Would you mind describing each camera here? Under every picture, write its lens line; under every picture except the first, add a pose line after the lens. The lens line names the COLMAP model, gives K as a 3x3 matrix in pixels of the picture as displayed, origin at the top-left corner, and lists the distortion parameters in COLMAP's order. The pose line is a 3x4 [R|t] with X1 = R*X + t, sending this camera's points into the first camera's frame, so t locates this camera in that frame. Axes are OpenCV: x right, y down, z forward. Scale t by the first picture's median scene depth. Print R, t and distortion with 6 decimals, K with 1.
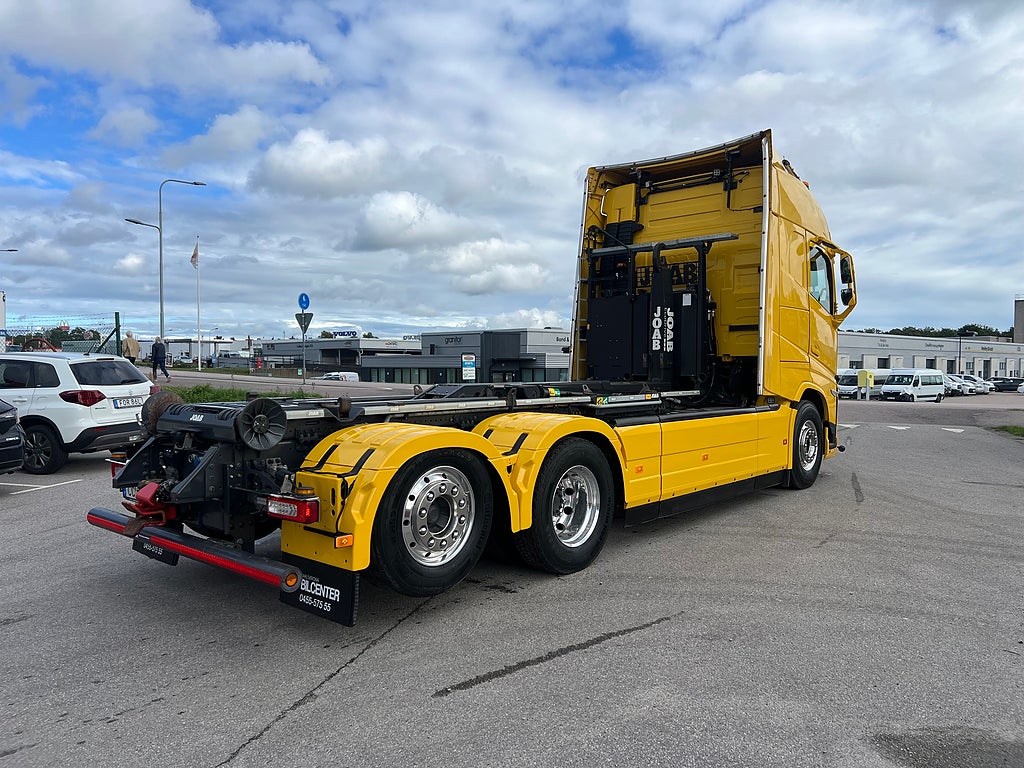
lens RADIAL K [[768.8, 0, 515.8], [0, 768.8, 384.2], [0, 0, 1]] dist [0.050628, -0.047361]
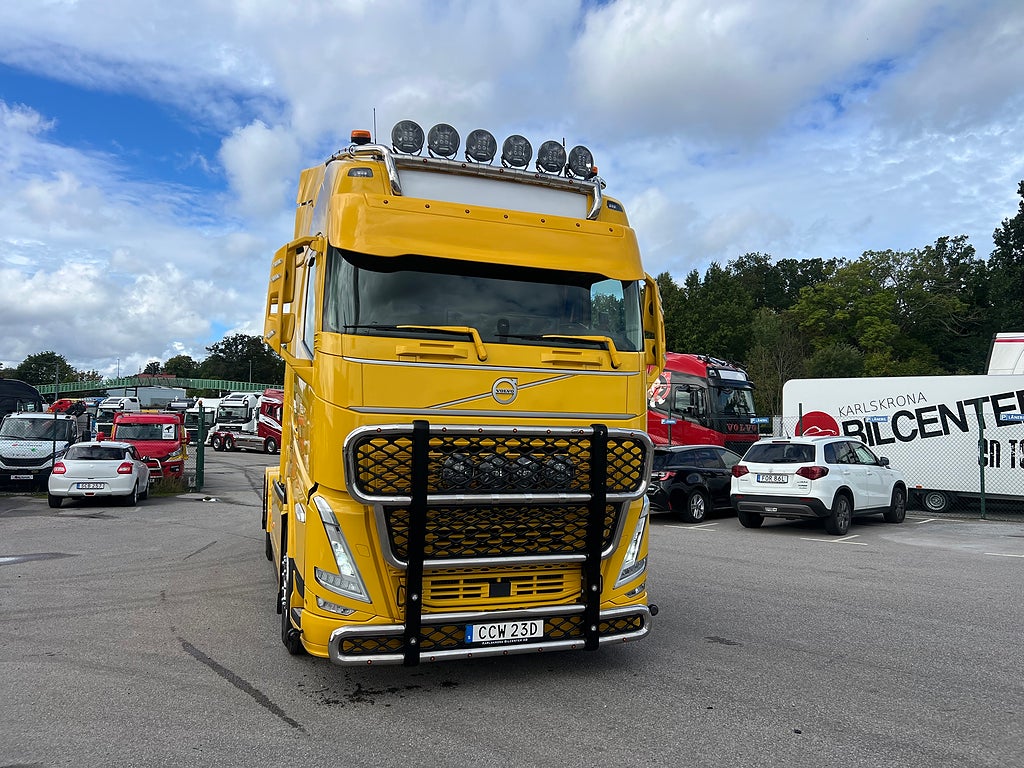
lens RADIAL K [[768.8, 0, 516.3], [0, 768.8, 401.8], [0, 0, 1]] dist [0.050628, -0.047361]
pose [[-0.498350, -0.040153, -0.866046, 0.845826], [-0.035942, 0.999025, -0.025637, -0.058239], [0.866231, 0.018351, -0.499307, 1.487735]]
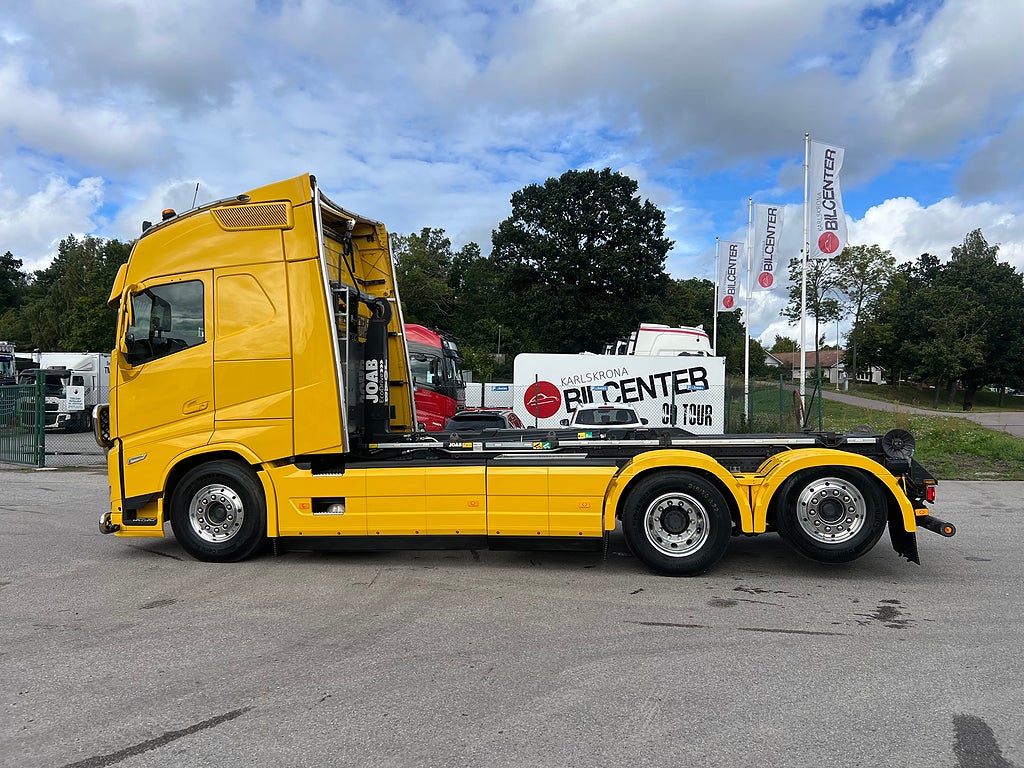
lens RADIAL K [[768.8, 0, 509.0], [0, 768.8, 415.5], [0, 0, 1]] dist [0.050628, -0.047361]
pose [[0.152088, 0.016923, -0.988222, 1.013666], [-0.035586, 0.999299, 0.011636, -0.032817], [0.987726, 0.033397, 0.152584, 0.729030]]
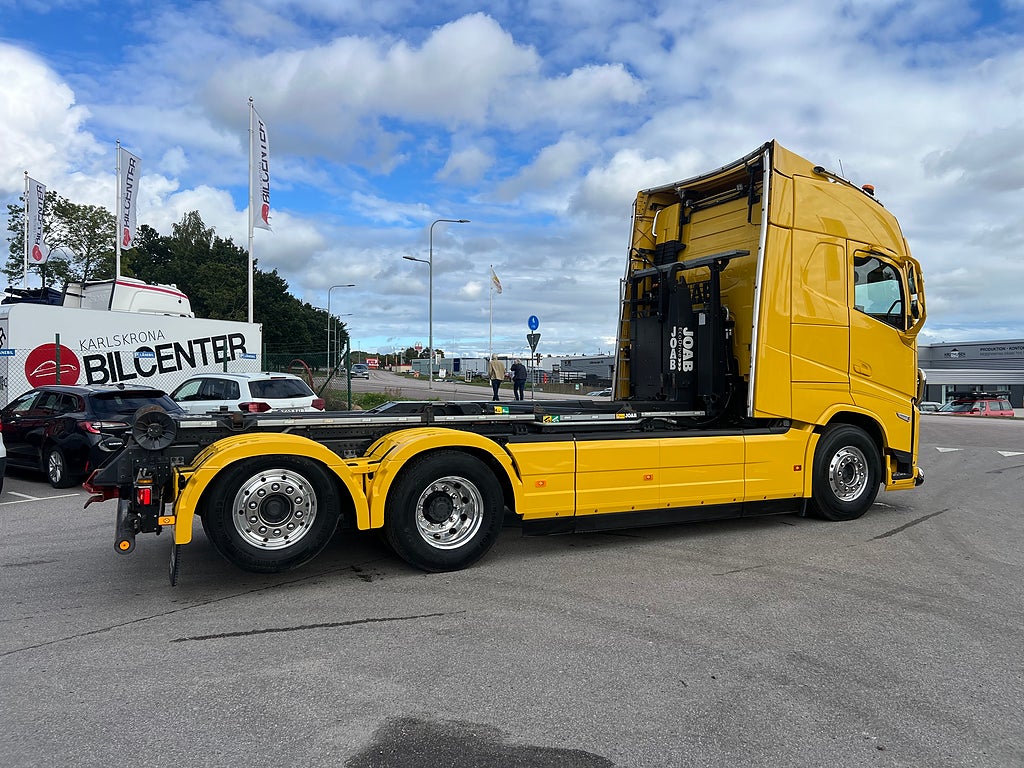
lens RADIAL K [[768.8, 0, 517.8], [0, 768.8, 398.2], [0, 0, 1]] dist [0.050628, -0.047361]
pose [[0.920120, 0.011459, -0.391469, 0.376939], [-0.011926, 0.999928, 0.001238, -0.006481], [0.391455, 0.003530, 0.920190, 0.007847]]
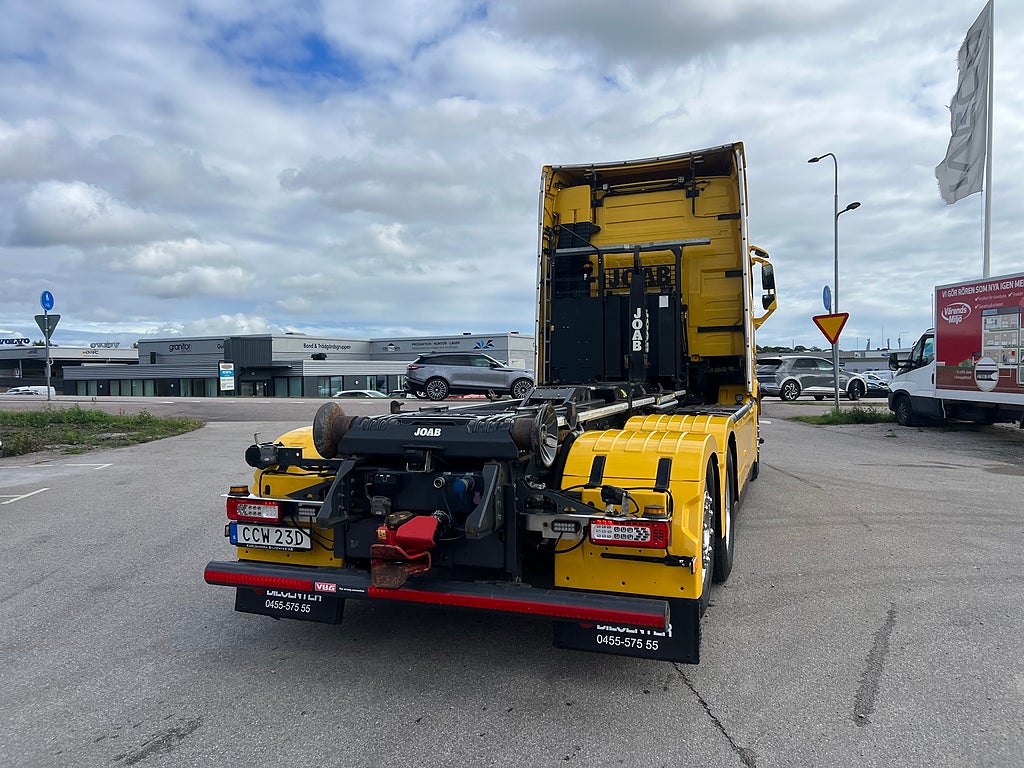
lens RADIAL K [[768.8, 0, 506.2], [0, 768.8, 371.2], [0, 0, 1]] dist [0.050628, -0.047361]
pose [[0.934565, -0.014967, 0.355477, -0.324949], [0.024635, 0.999439, -0.022685, 0.000712], [-0.354938, 0.029958, 0.934410, 0.119743]]
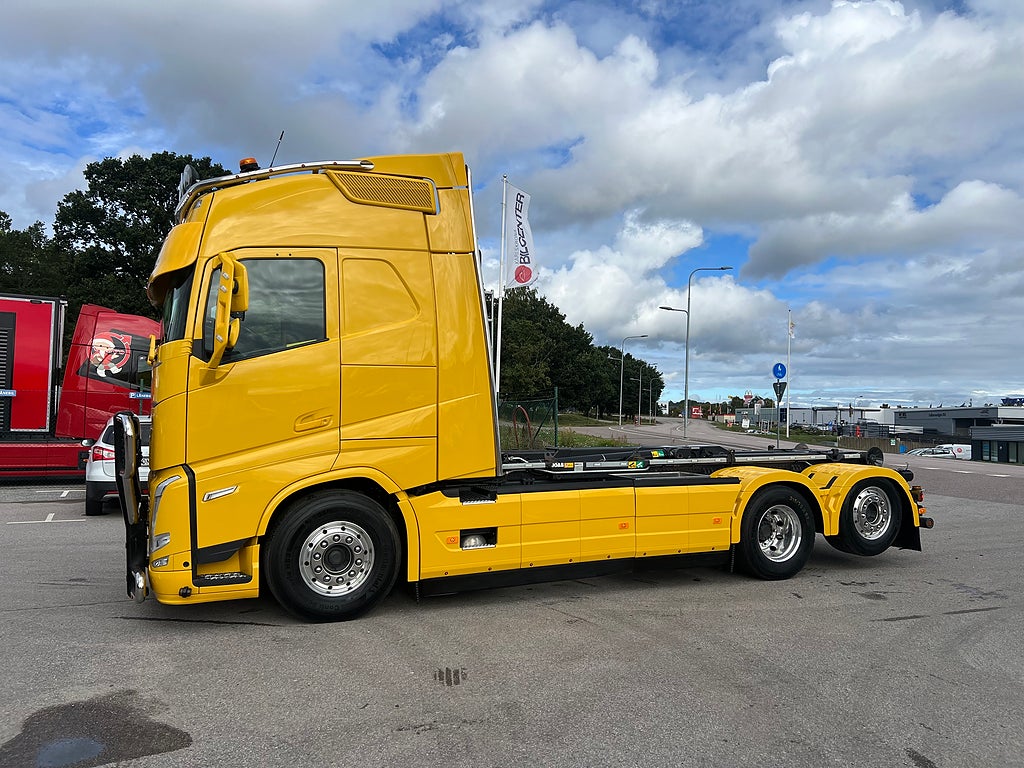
lens RADIAL K [[773.1, 0, 517.4], [0, 773.1, 408.1], [0, 0, 1]] dist [0.055272, -0.060890]
pose [[0.675989, 0.003530, -0.736903, 0.716634], [-0.044947, 0.998324, -0.036449, -0.015589], [0.735539, 0.057760, 0.675015, 0.186469]]
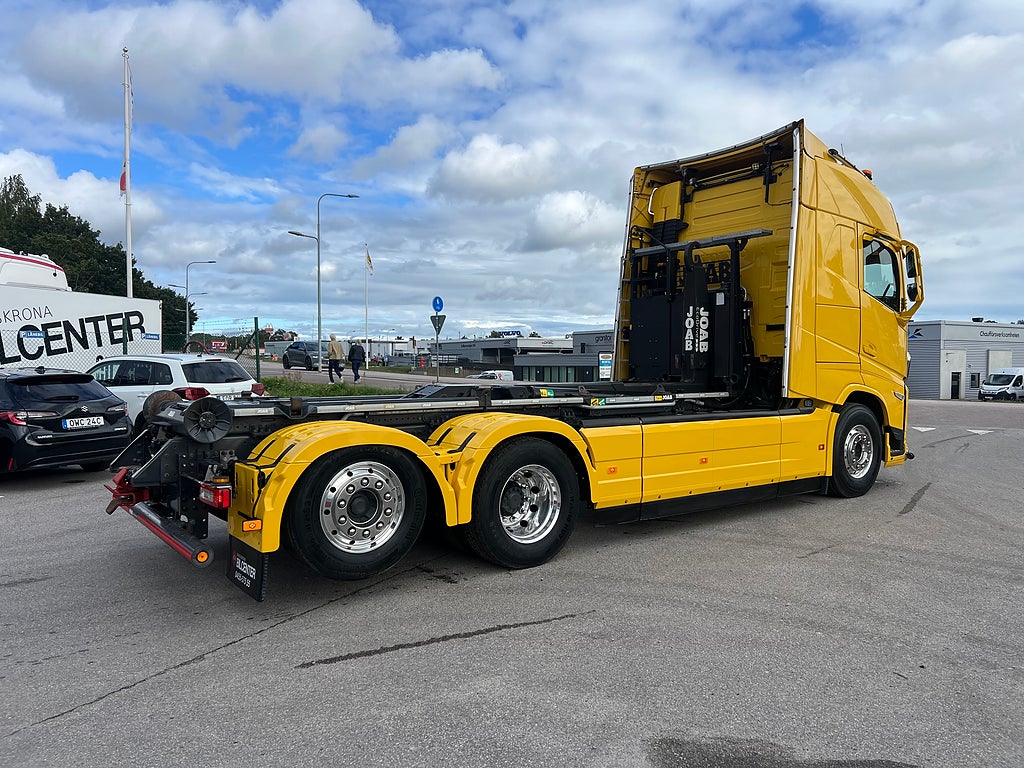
lens RADIAL K [[768.8, 0, 519.0], [0, 768.8, 392.2], [0, 0, 1]] dist [0.050628, -0.047361]
pose [[0.976677, 0.007856, -0.214568, 0.177038], [-0.005122, 0.999898, 0.013295, -0.003358], [0.214651, -0.011886, 0.976619, -0.005459]]
